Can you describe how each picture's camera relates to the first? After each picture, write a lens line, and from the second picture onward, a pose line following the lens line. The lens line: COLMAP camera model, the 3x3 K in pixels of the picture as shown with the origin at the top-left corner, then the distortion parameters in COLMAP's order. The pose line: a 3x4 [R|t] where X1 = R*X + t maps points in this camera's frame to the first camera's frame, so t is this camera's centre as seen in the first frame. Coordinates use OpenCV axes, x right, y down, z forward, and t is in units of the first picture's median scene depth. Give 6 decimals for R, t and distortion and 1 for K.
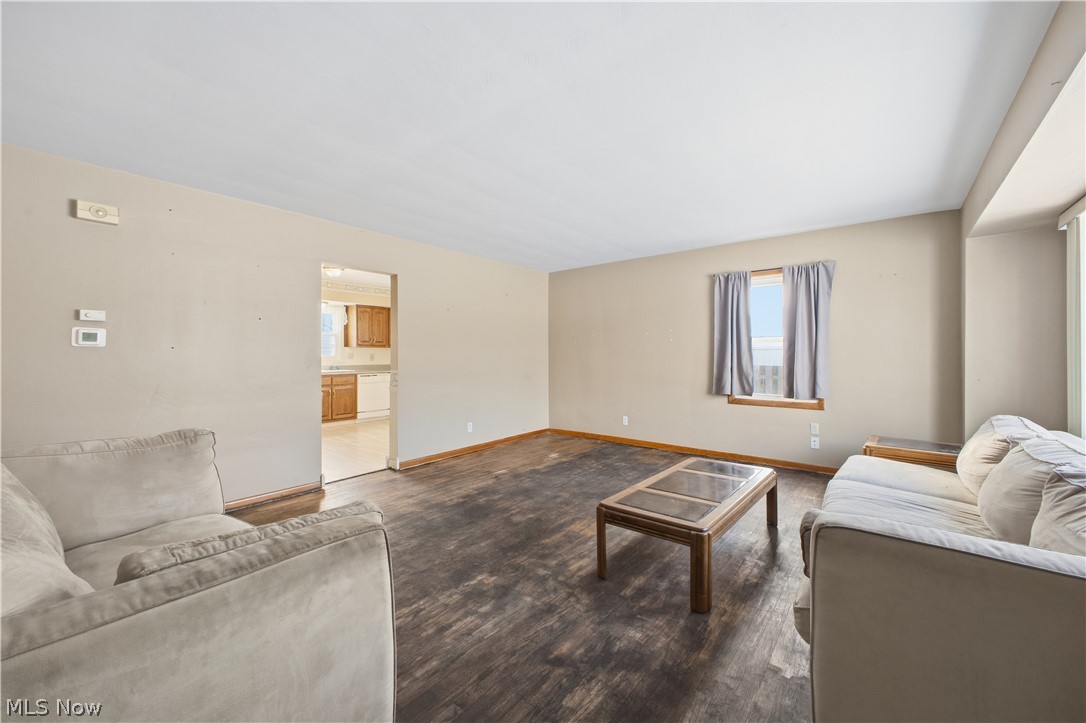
lens RADIAL K [[431.3, 0, 542.6], [0, 431.3, 353.5], [0, 0, 1]] dist [0.014982, -0.003109]
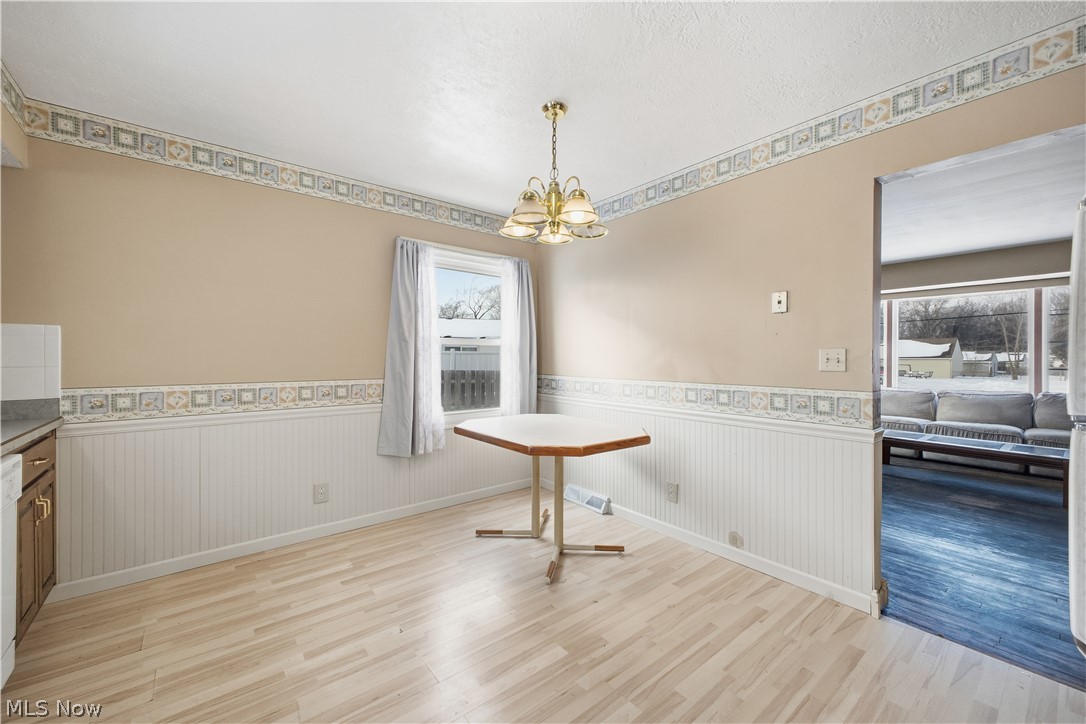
lens RADIAL K [[431.3, 0, 541.8], [0, 431.3, 364.7], [0, 0, 1]] dist [0.014982, -0.003109]
pose [[0.210758, -0.012282, 0.977461, -0.814749], [-0.000712, 0.999919, 0.012718, 0.002889], [-0.977538, -0.003376, 0.210732, 1.177905]]
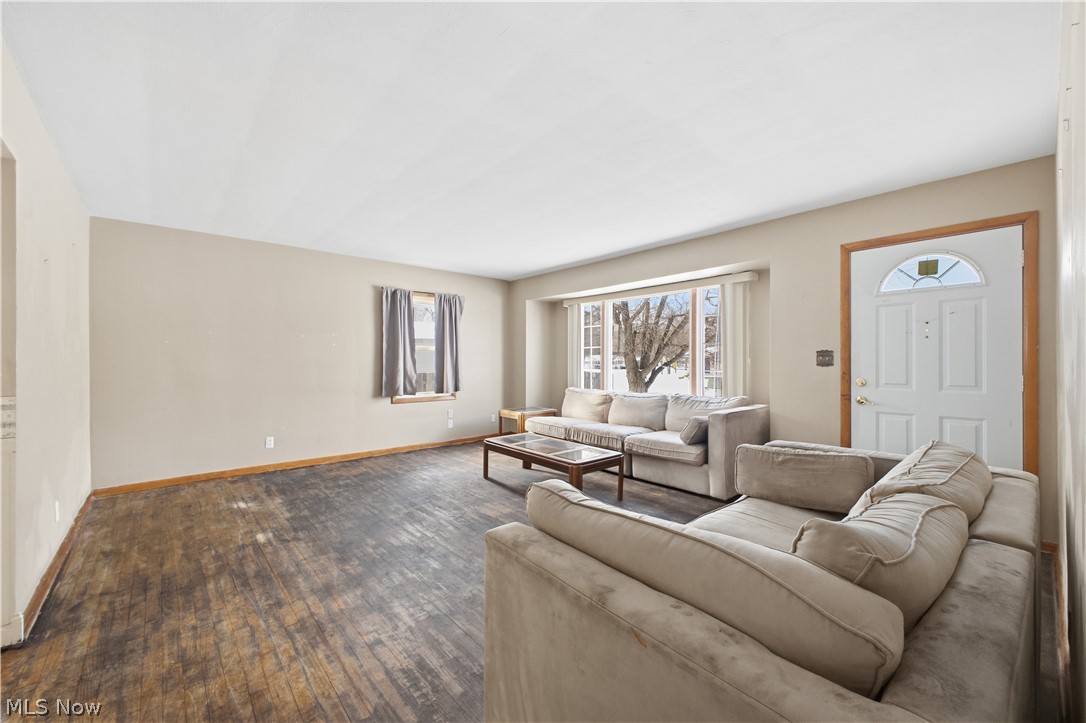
lens RADIAL K [[431.3, 0, 547.2], [0, 431.3, 361.9], [0, 0, 1]] dist [0.014982, -0.003109]
pose [[0.168249, -0.001274, 0.985744, -0.611779], [0.001839, 0.999998, 0.000978, 0.005287], [-0.985743, 0.001649, 0.168251, 0.411705]]
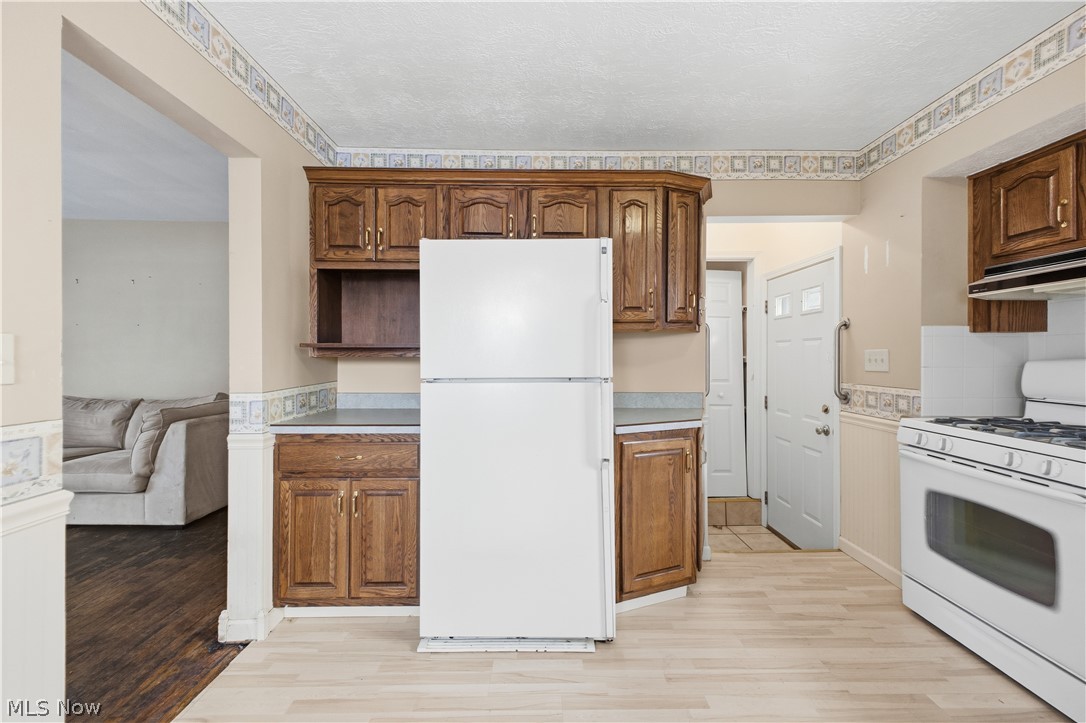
lens RADIAL K [[431.3, 0, 549.8], [0, 431.3, 356.6], [0, 0, 1]] dist [0.014982, -0.003109]
pose [[-0.763218, 0.001290, -0.646140, -0.381445], [-0.000406, 0.999997, 0.002475, 0.001850], [0.646141, 0.002152, -0.763215, 1.280068]]
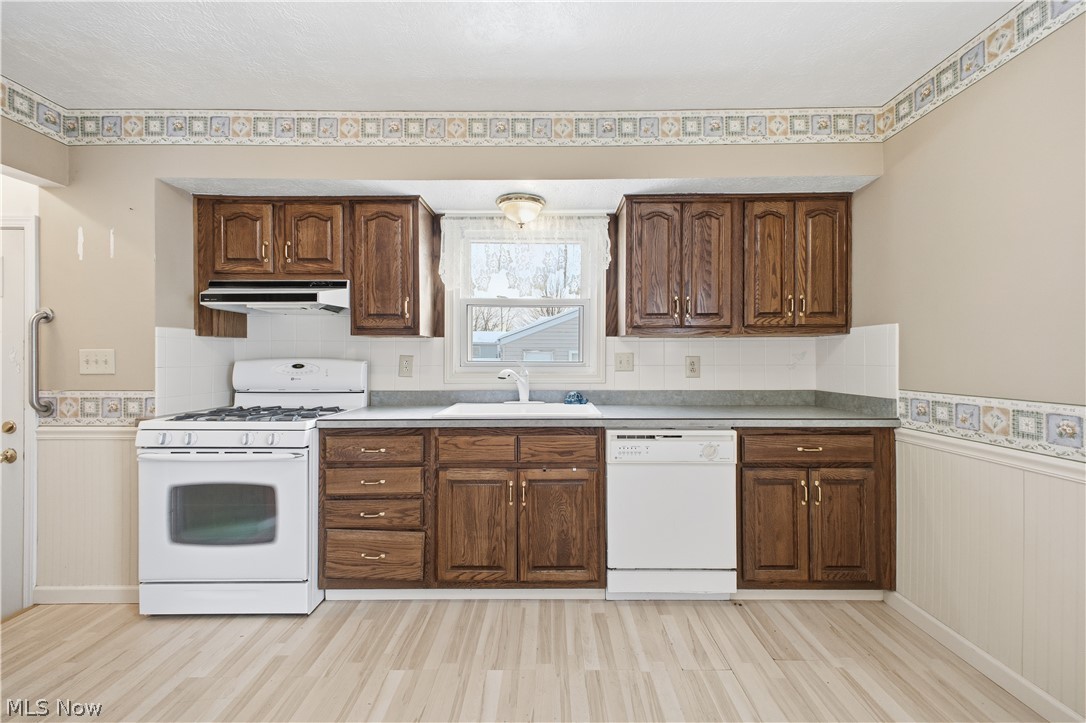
lens RADIAL K [[431.3, 0, 547.1], [0, 431.3, 359.2], [0, 0, 1]] dist [0.014982, -0.003109]
pose [[0.625514, 0.004210, -0.780202, -0.361663], [-0.000914, 0.999989, 0.004663, 0.002352], [0.780213, -0.002204, 0.625511, 1.219329]]
